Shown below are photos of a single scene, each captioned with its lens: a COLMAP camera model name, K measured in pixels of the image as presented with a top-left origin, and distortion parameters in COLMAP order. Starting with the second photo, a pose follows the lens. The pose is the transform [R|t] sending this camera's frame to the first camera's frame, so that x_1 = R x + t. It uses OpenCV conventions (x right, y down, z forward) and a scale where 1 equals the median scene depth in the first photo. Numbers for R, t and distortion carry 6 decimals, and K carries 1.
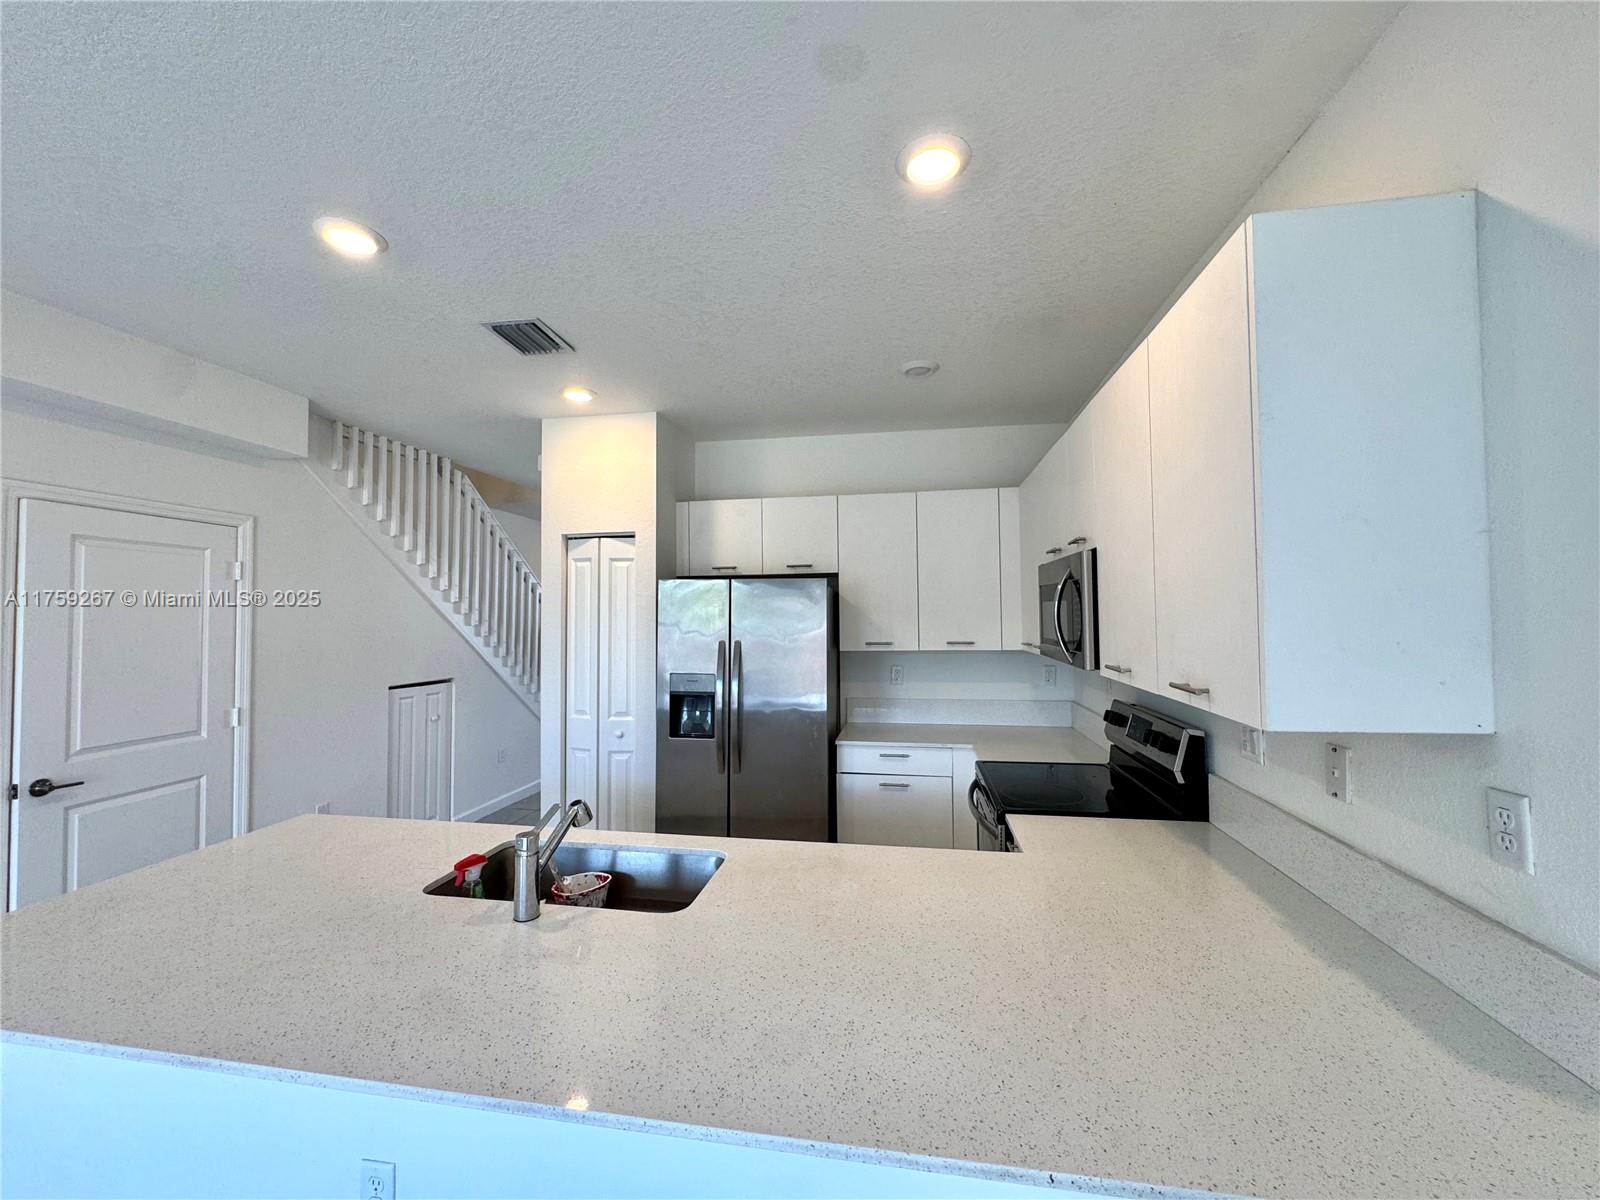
lens RADIAL K [[641.6, 0, 800.6], [0, 641.6, 598.5], [0, 0, 1]] dist [-0.005547, 0.000685]
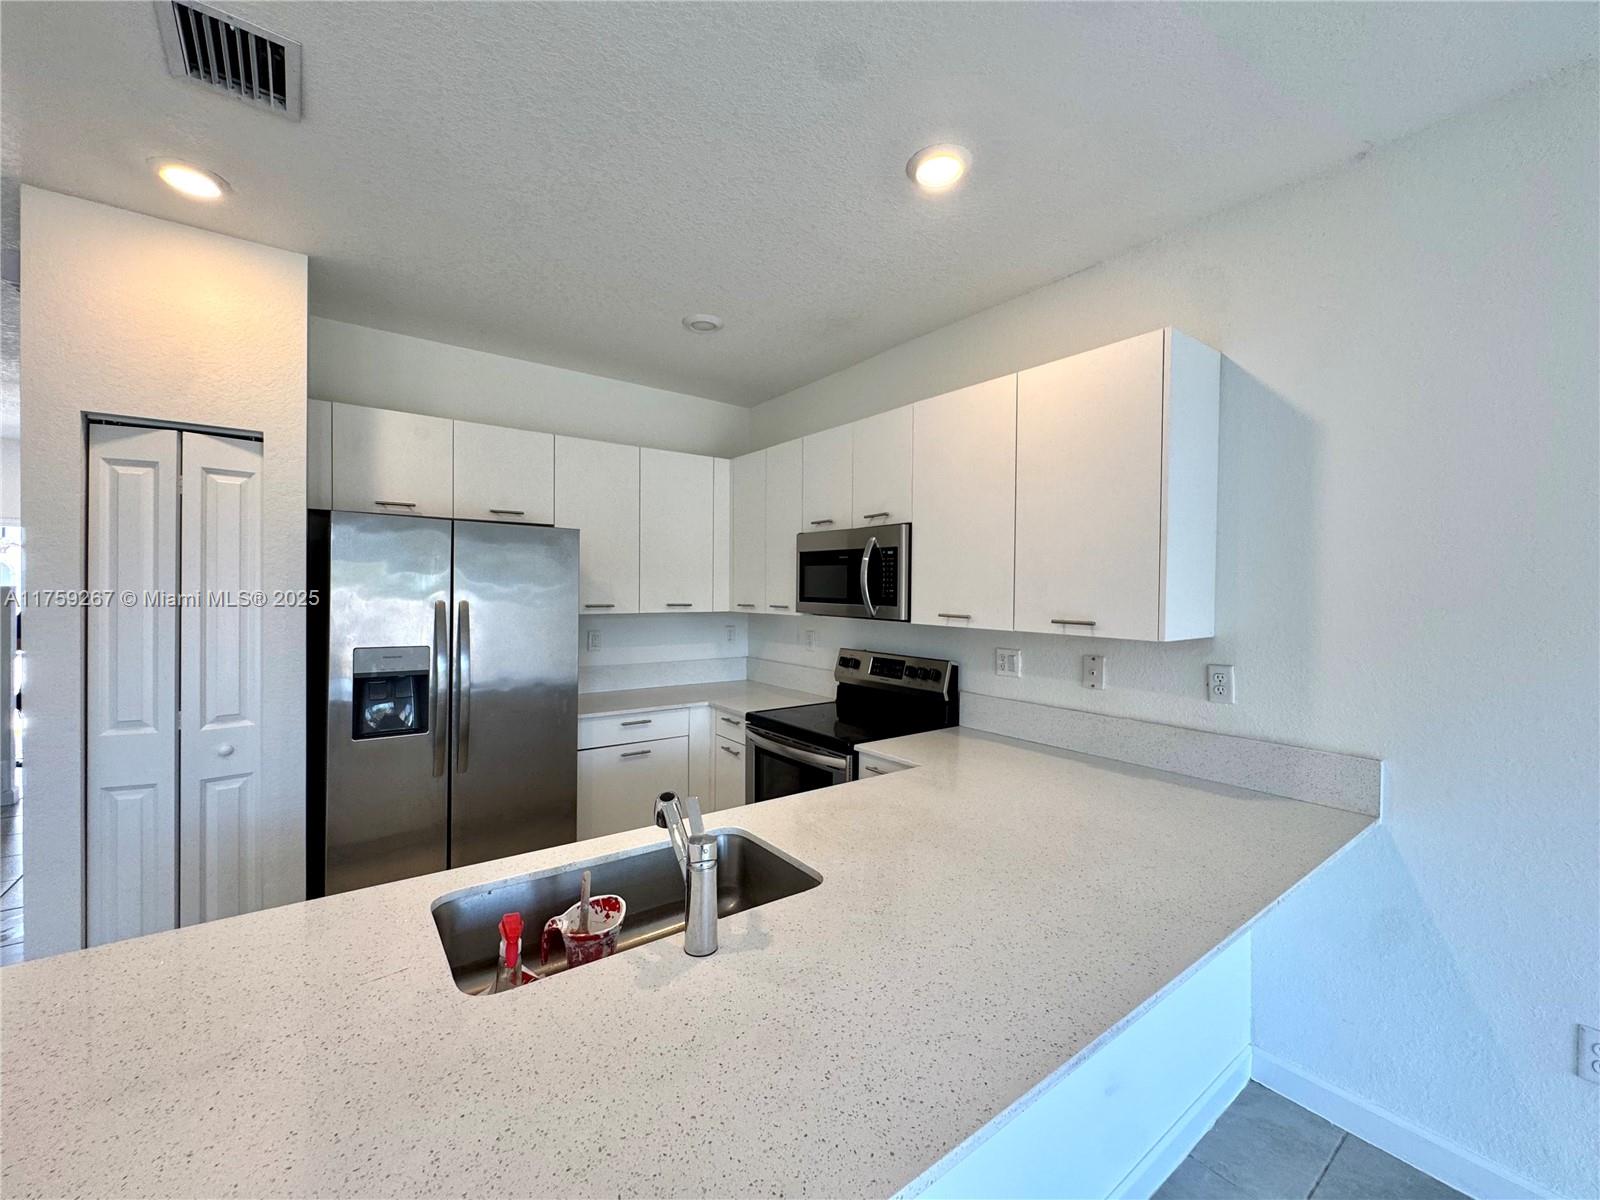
lens RADIAL K [[641.6, 0, 800.4], [0, 641.6, 598.6], [0, 0, 1]] dist [-0.005547, 0.000685]
pose [[0.691795, 0.005916, 0.722069, -0.378711], [-0.035249, 0.999051, 0.025586, 0.028967], [-0.721233, -0.043153, 0.691347, 0.178896]]
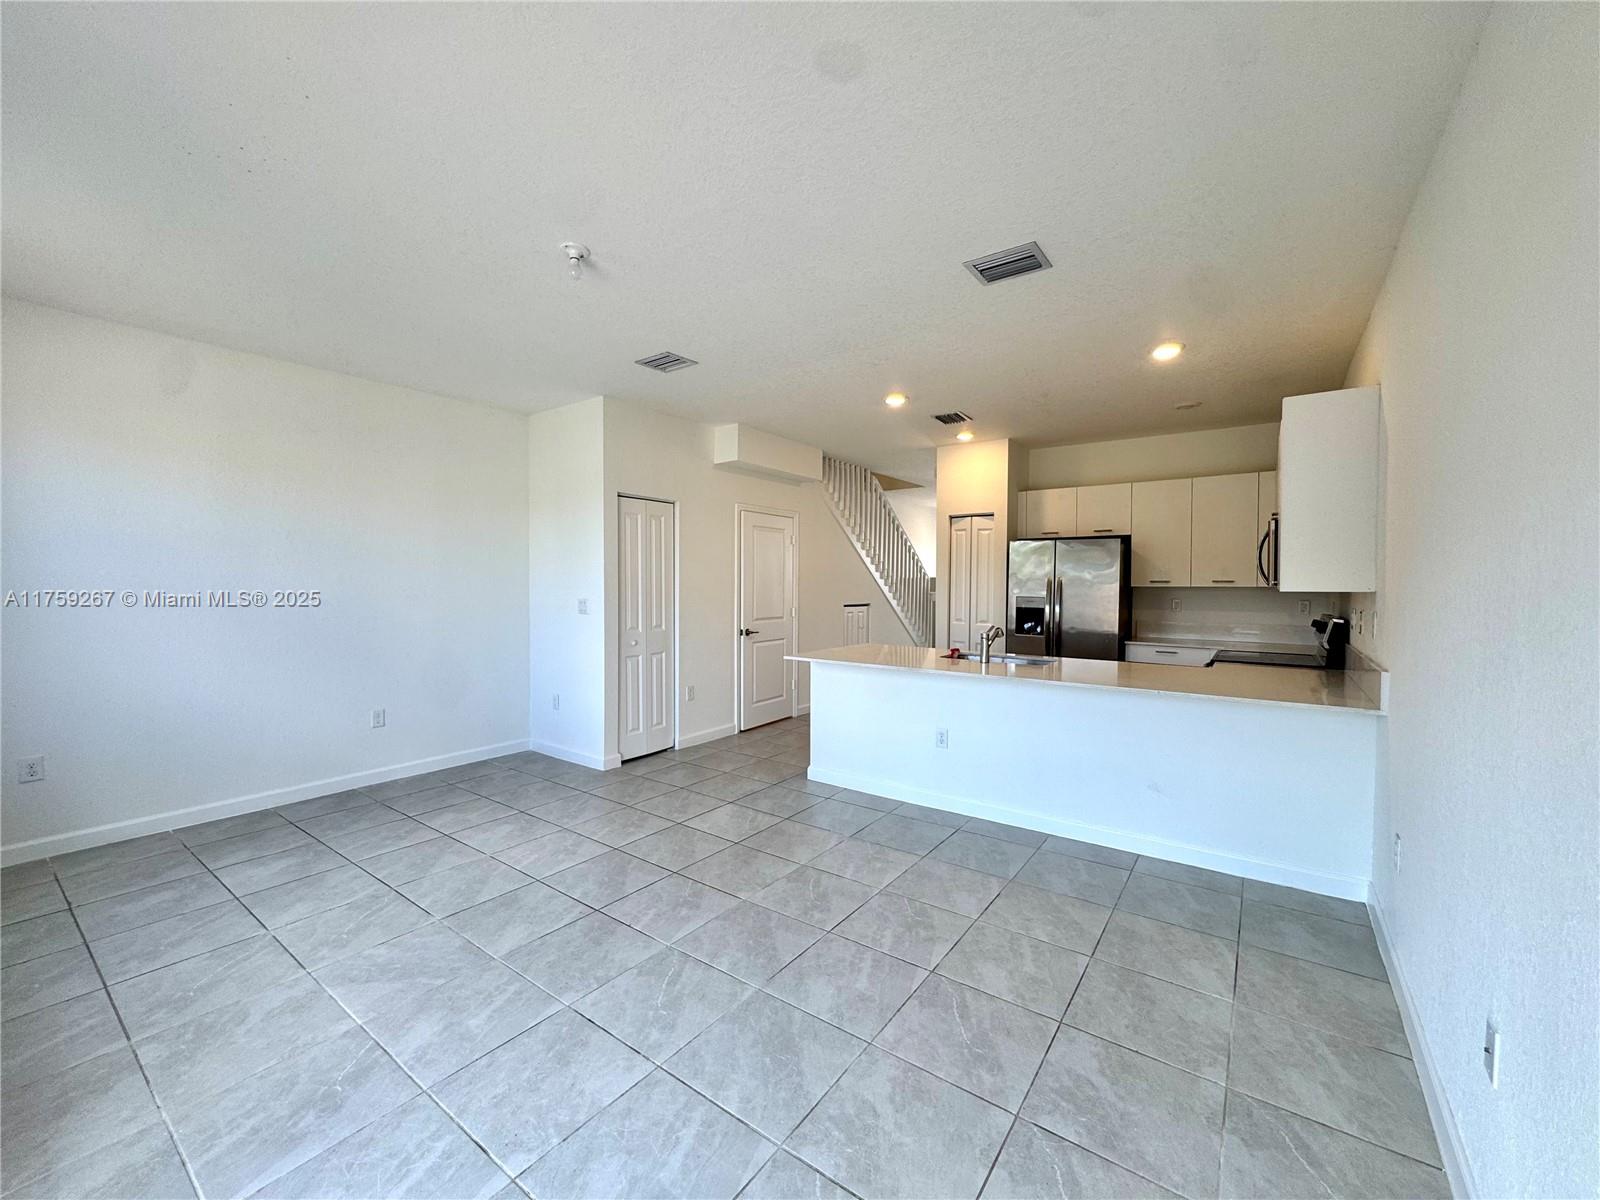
lens RADIAL K [[641.6, 0, 801.1], [0, 641.6, 598.6], [0, 0, 1]] dist [-0.005547, 0.000685]
pose [[0.897905, 0.022954, -0.439590, 0.031357], [0.002187, 0.998395, 0.056599, 0.025729], [0.440184, -0.051782, 0.896413, -0.787191]]
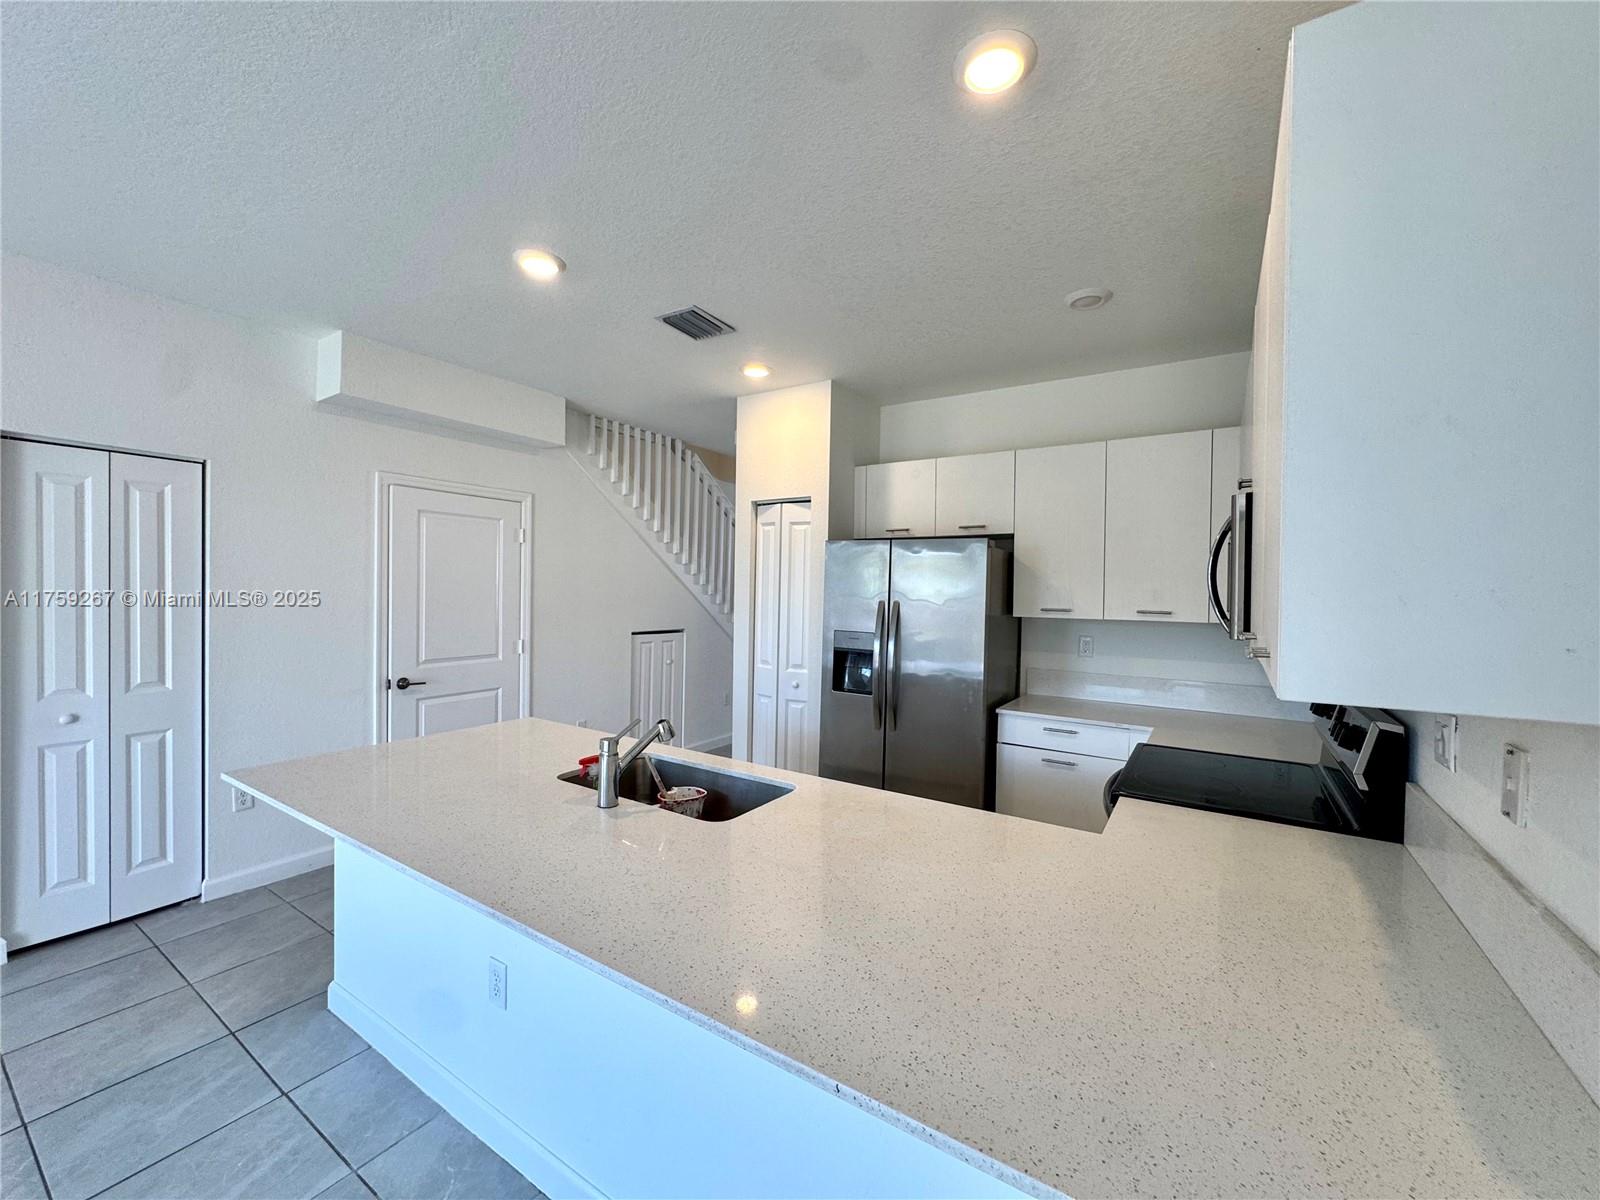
lens RADIAL K [[641.6, 0, 801.4], [0, 641.6, 598.4], [0, 0, 1]] dist [-0.005547, 0.000685]
pose [[0.918504, 0.028857, -0.394357, 0.164786], [-0.011592, 0.998870, 0.046092, 0.017199], [0.395242, -0.037765, 0.917800, 0.014383]]
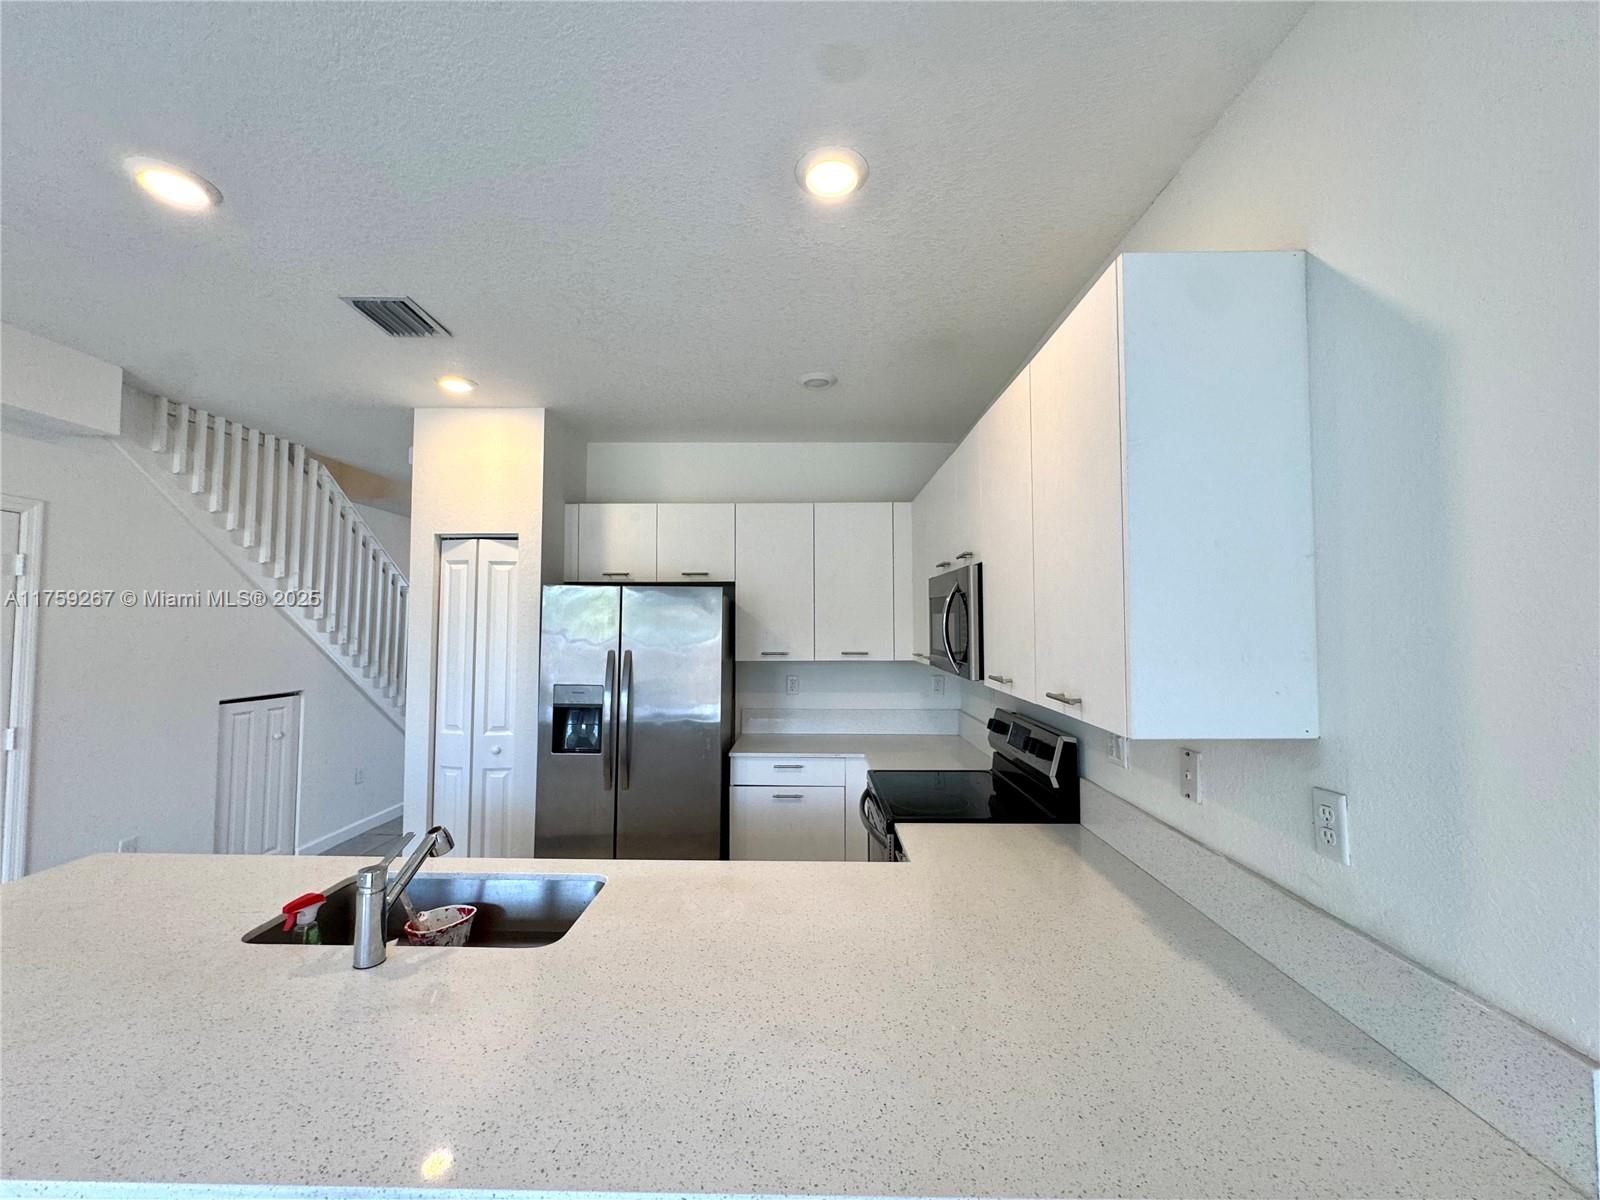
lens RADIAL K [[641.6, 0, 800.1], [0, 641.6, 598.8], [0, 0, 1]] dist [-0.005547, 0.000685]
pose [[0.987897, 0.016151, 0.154265, 0.006787], [-0.014008, 0.999790, -0.014964, -0.000454], [-0.154475, 0.012622, 0.987916, 0.011948]]
